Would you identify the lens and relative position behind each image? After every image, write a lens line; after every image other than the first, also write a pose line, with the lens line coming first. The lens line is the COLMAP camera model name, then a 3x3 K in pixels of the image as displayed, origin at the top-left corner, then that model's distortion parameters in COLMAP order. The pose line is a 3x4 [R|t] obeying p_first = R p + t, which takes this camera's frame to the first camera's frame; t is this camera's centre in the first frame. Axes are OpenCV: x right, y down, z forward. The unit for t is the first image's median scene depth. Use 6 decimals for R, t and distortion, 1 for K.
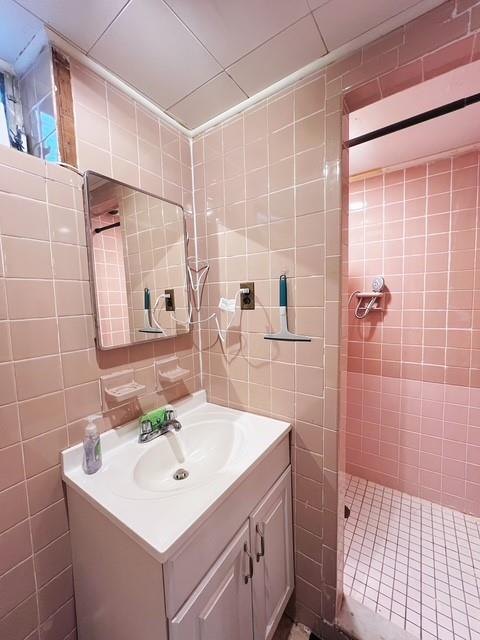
lens RADIAL K [[256.8, 0, 239.5], [0, 256.8, 318.5], [0, 0, 1]] dist [-0.001770, 0.000076]
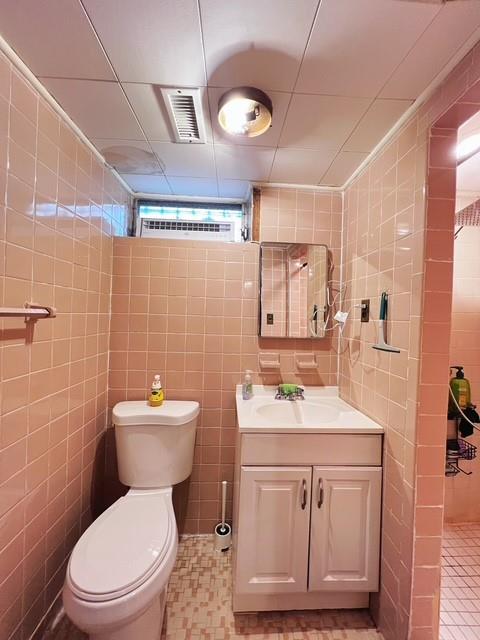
lens RADIAL K [[257.8, 0, 240.3], [0, 257.8, 319.6], [0, 0, 1]] dist [0.001562, 0.000330]
pose [[0.605844, 0.052529, -0.793848, 0.672653], [-0.108155, 0.993993, -0.016769, 0.037205], [0.788198, 0.096018, 0.607886, -0.184555]]
